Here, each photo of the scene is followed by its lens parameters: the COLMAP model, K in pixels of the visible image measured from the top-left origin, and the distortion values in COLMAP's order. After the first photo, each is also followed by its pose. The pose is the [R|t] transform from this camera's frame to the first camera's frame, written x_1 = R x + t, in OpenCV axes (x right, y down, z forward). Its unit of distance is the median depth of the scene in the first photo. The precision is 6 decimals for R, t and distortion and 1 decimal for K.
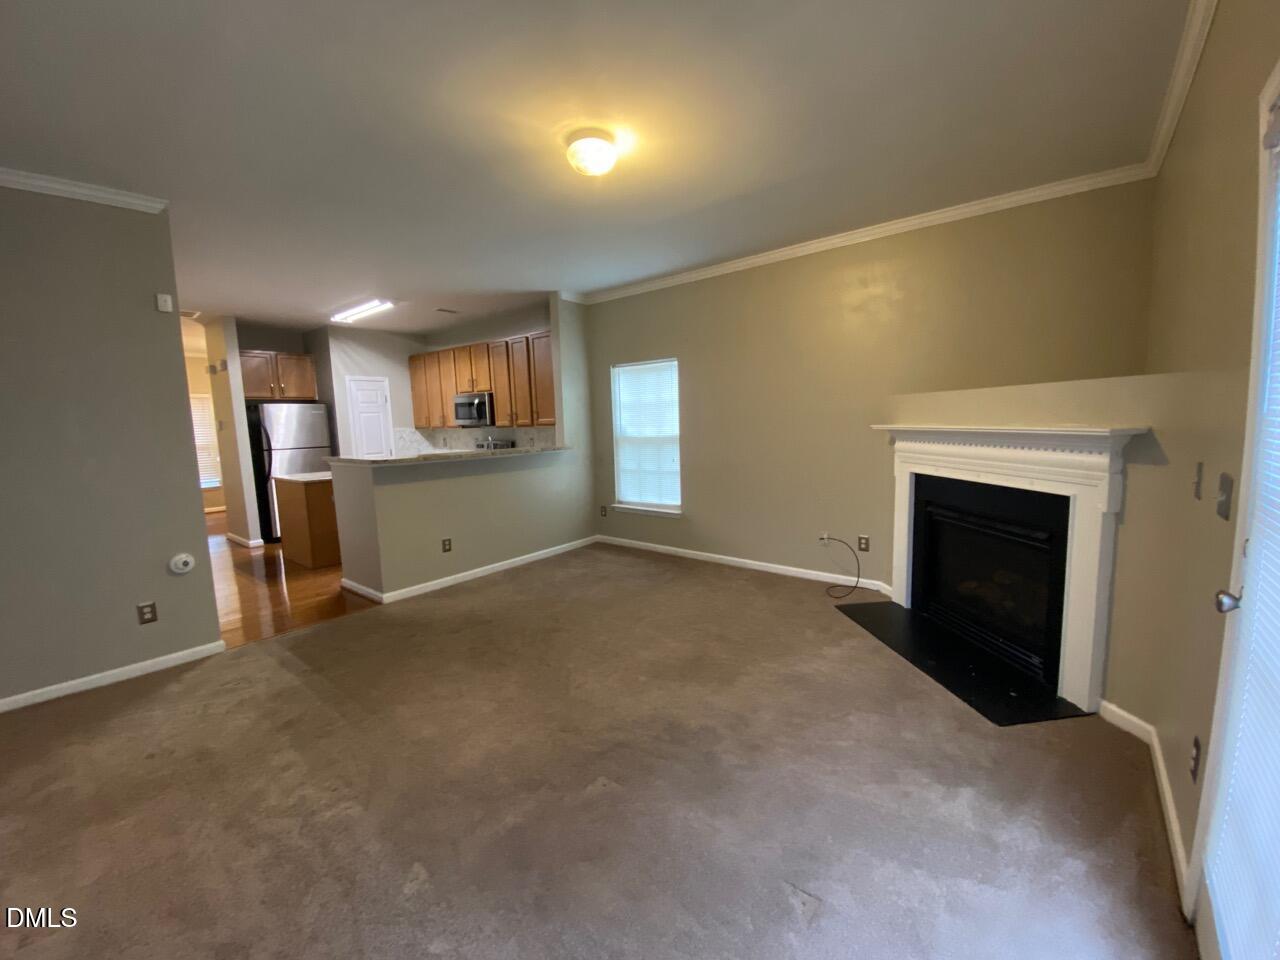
lens RADIAL K [[523.3, 0, 646.4], [0, 523.3, 483.3], [0, 0, 1]] dist [-0.013703, -0.000344]
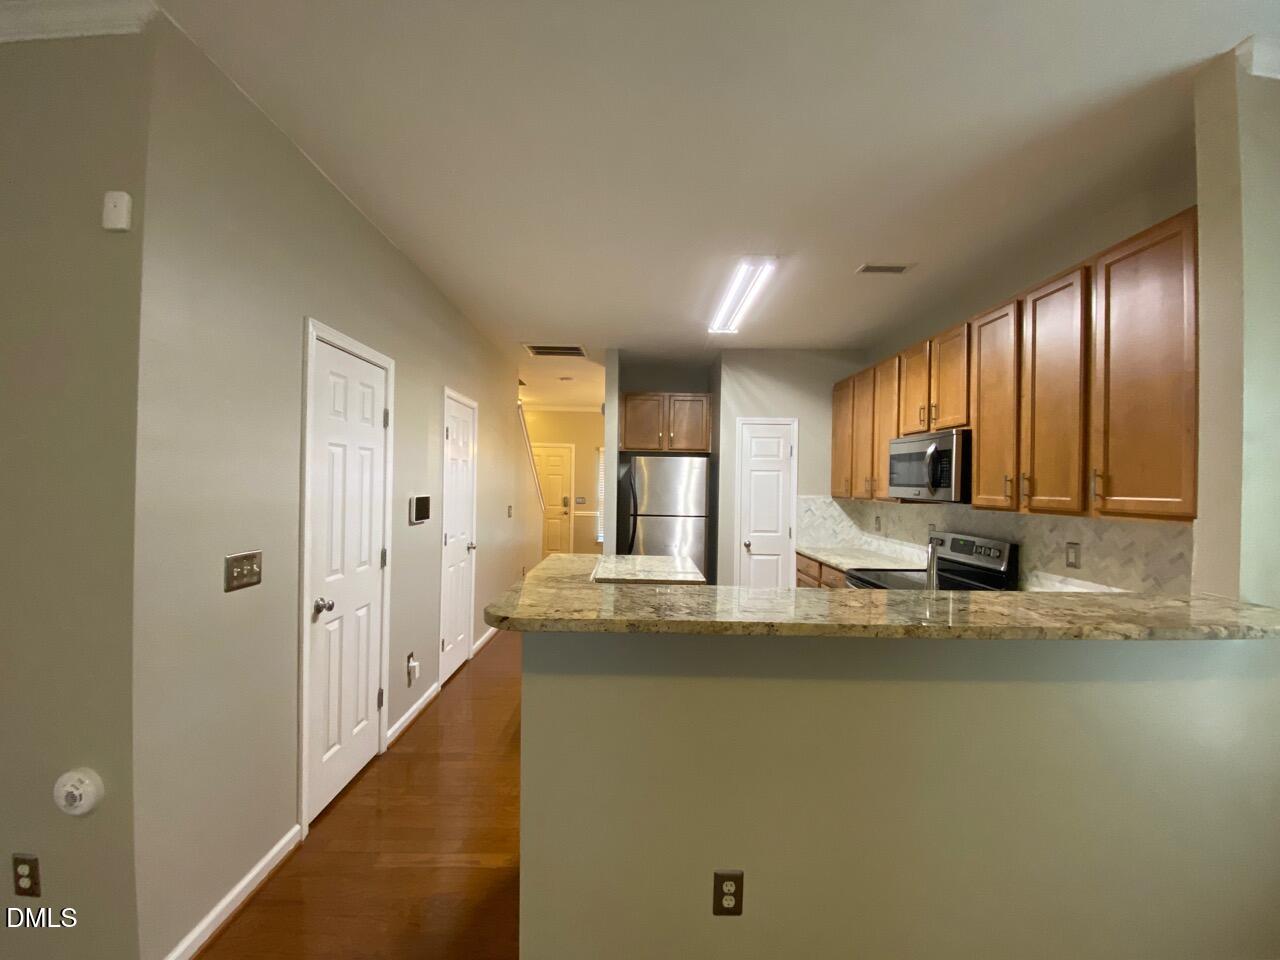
lens RADIAL K [[523.3, 0, 646.4], [0, 523.3, 483.3], [0, 0, 1]] dist [-0.013703, -0.000344]
pose [[0.642583, 0.035858, -0.765377, -0.141895], [-0.125673, 0.990309, -0.059115, -0.072977], [0.755840, 0.134173, 0.640862, 0.554375]]
